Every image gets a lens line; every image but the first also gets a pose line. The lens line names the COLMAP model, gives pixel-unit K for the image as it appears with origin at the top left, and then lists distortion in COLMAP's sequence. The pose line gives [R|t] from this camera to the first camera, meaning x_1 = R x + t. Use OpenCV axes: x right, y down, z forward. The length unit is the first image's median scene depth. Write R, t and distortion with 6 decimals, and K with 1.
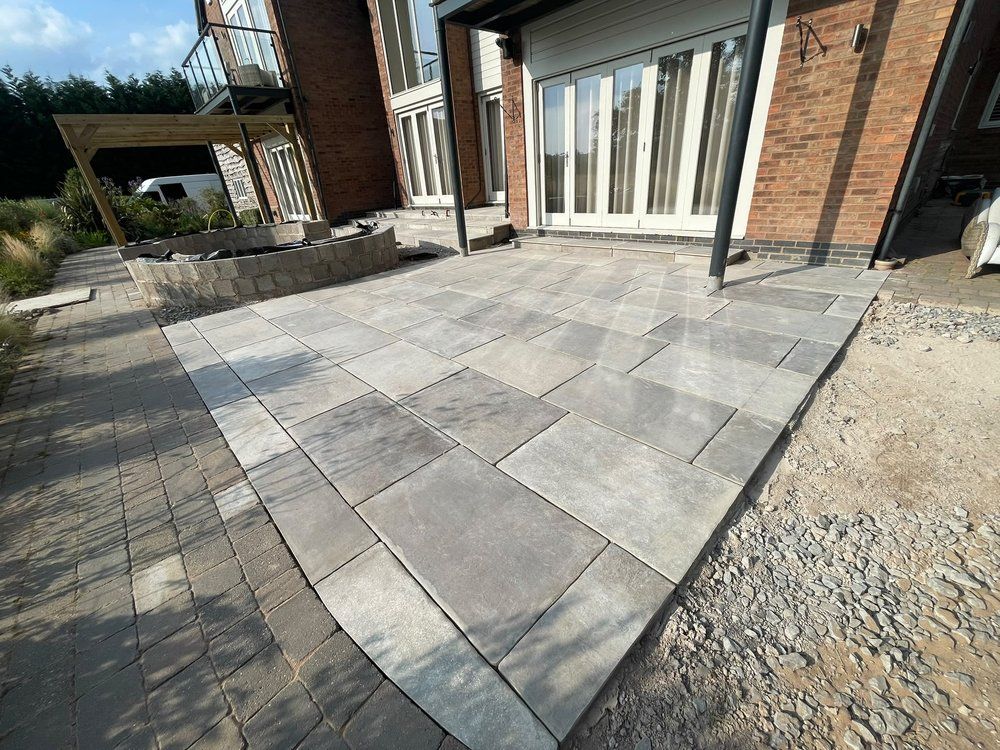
lens RADIAL K [[395.8, 0, 496.2], [0, 395.8, 372.9], [0, 0, 1]] dist [-0.010343, 0.000282]
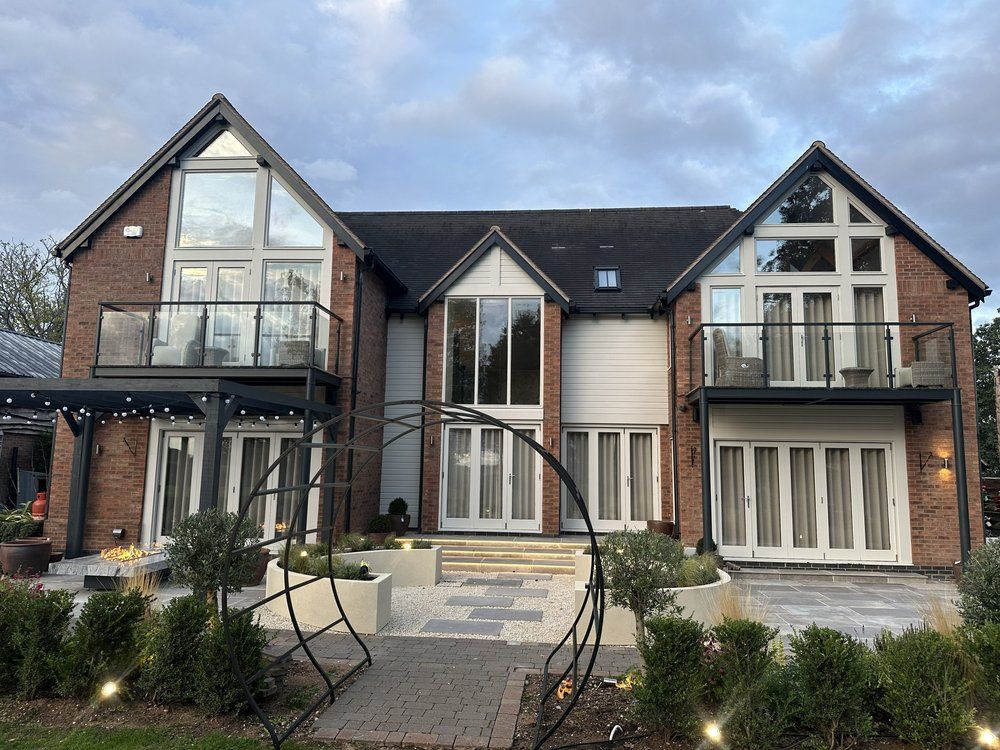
lens RADIAL K [[693.1, 0, 502.2], [0, 693.1, 374.5], [0, 0, 1]] dist [0.082833, -0.079230]
pose [[0.744215, 0.176761, 0.644127, -1.139472], [0.233874, 0.834343, -0.499175, 0.010190], [-0.625657, 0.522138, 0.579591, 0.030398]]
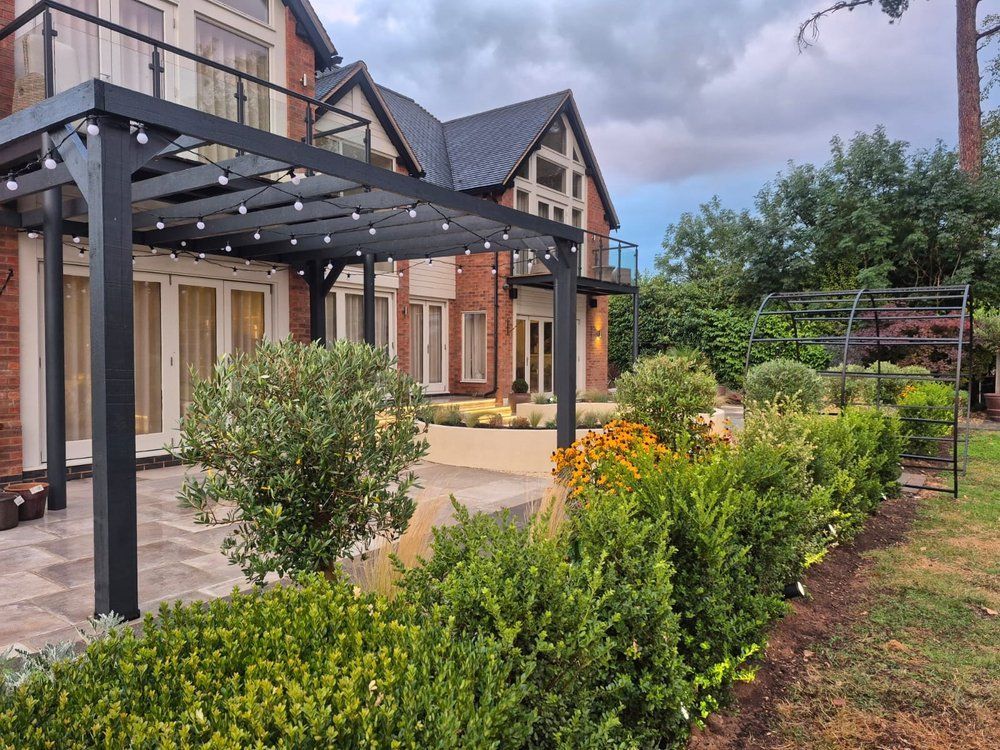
lens RADIAL K [[706.1, 0, 492.3], [0, 706.1, 372.7], [0, 0, 1]] dist [0.136054, 0.001824]
pose [[-0.174690, 0.057571, 0.982939, -1.619411], [0.454946, 0.890055, 0.028724, -0.412925], [-0.873217, 0.452202, -0.181675, 1.054097]]
